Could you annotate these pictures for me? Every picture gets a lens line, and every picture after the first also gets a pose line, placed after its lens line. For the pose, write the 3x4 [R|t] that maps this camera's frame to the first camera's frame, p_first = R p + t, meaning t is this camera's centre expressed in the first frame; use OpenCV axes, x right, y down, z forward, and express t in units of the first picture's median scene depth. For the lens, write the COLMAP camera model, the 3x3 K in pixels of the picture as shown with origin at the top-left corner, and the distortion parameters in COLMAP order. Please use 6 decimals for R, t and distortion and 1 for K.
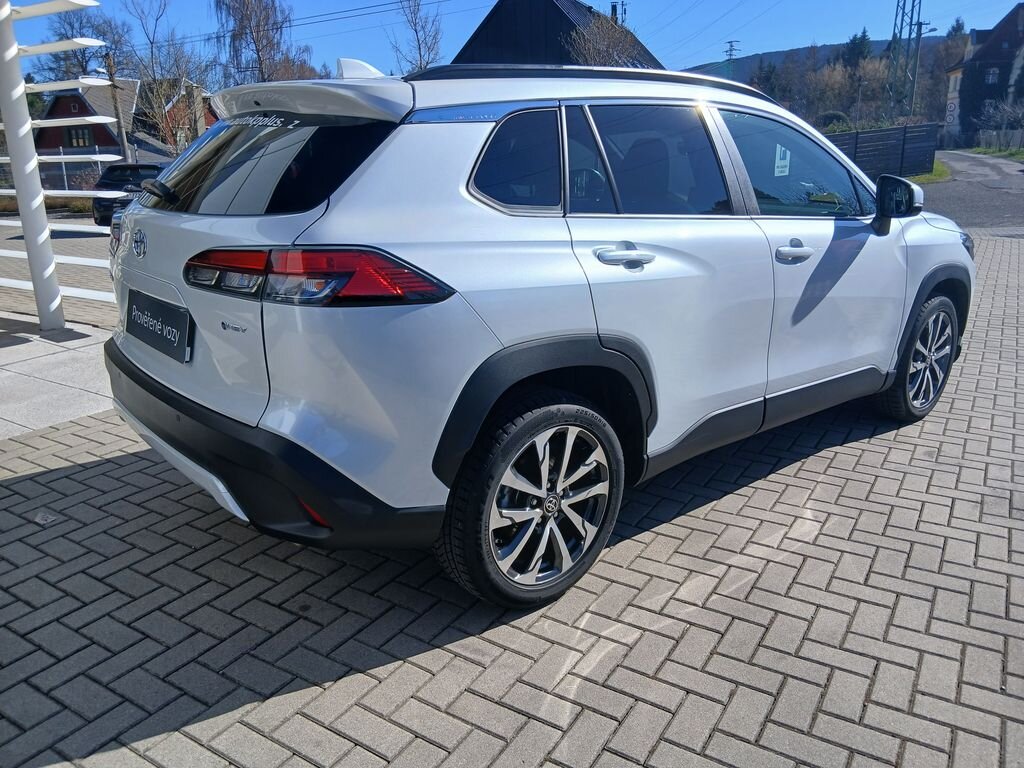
lens RADIAL K [[777.5, 0, 512.0], [0, 777.5, 384.0], [0, 0, 1]] dist [0.090393, -0.145713]
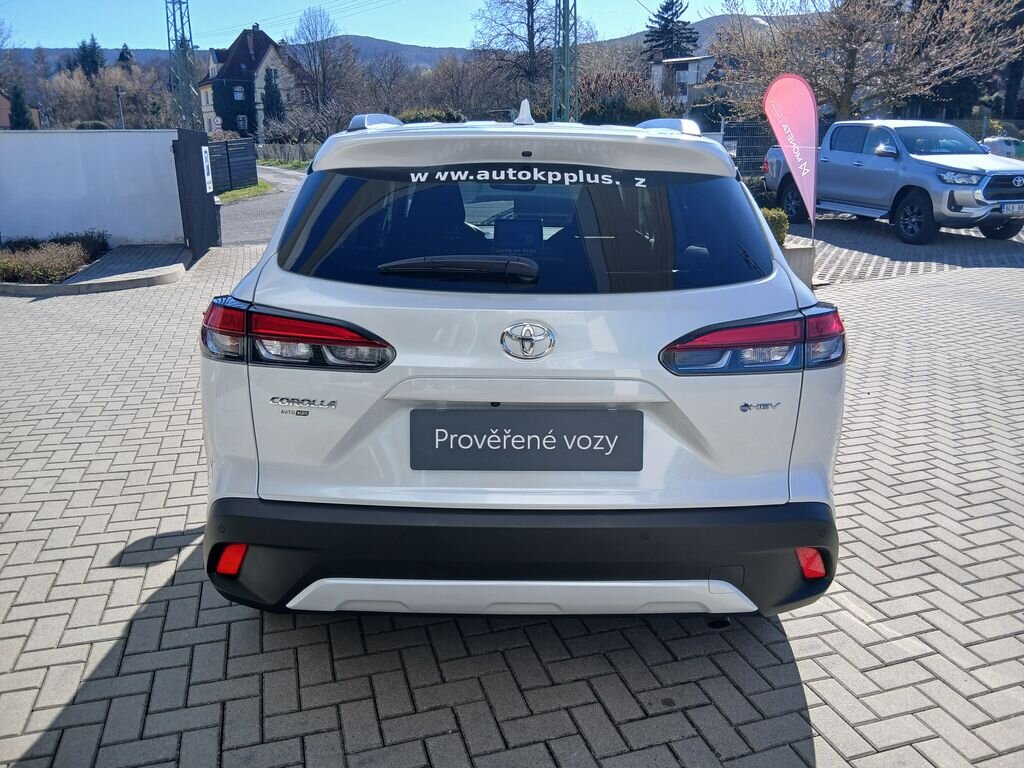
lens RADIAL K [[777.5, 0, 512.0], [0, 777.5, 384.0], [0, 0, 1]] dist [0.090393, -0.145713]
pose [[0.640140, -0.202376, 0.741124, -0.957277], [0.209991, 0.974036, 0.084598, -0.186742], [-0.739003, 0.101475, 0.666017, 0.470868]]
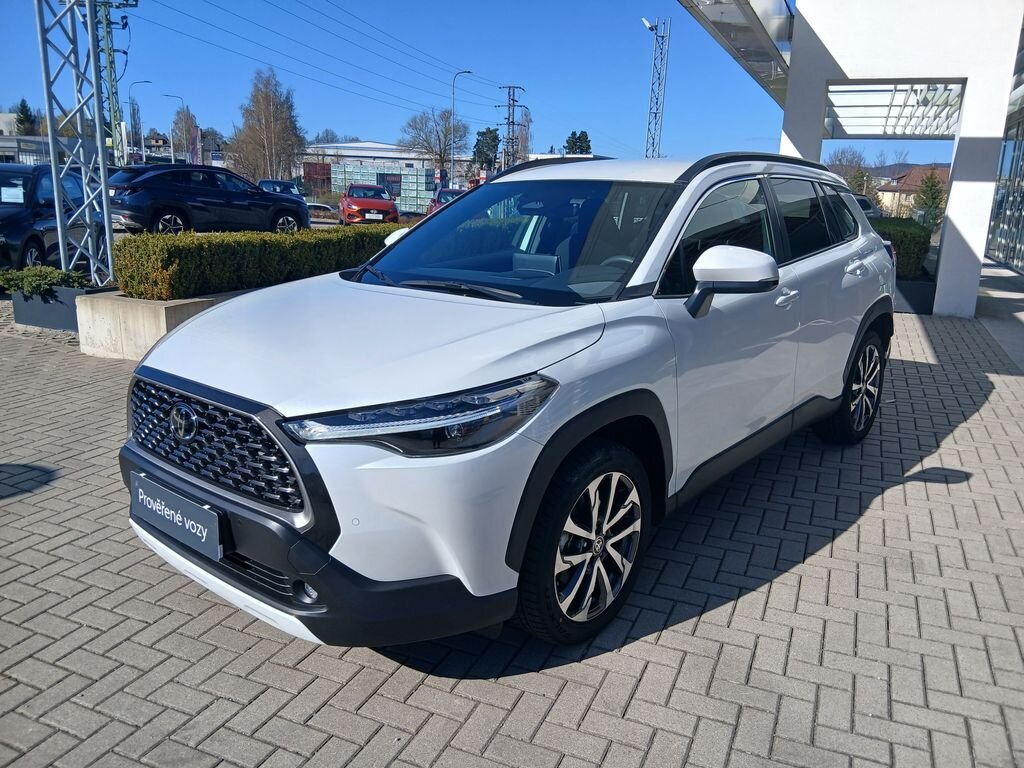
lens RADIAL K [[777.5, 0, 512.0], [0, 777.5, 384.0], [0, 0, 1]] dist [0.090393, -0.145713]
pose [[-0.987384, 0.029716, -0.155531, 0.704478], [-0.055903, 0.853564, 0.517981, -0.935390], [0.148148, 0.520140, -0.841134, 2.896731]]
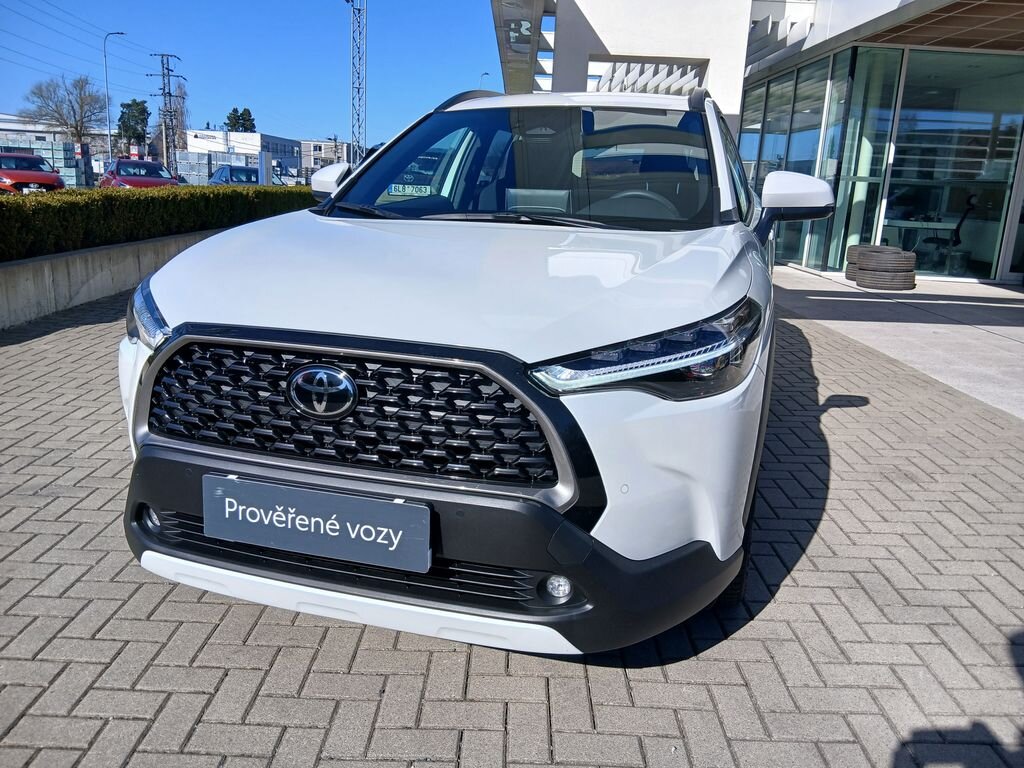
lens RADIAL K [[777.5, 0, 512.0], [0, 777.5, 384.0], [0, 0, 1]] dist [0.090393, -0.145713]
pose [[-0.842217, 0.114185, -0.526909, 1.177033], [-0.186035, 0.855739, 0.482806, -0.733084], [0.506026, 0.504651, -0.699475, 2.599624]]
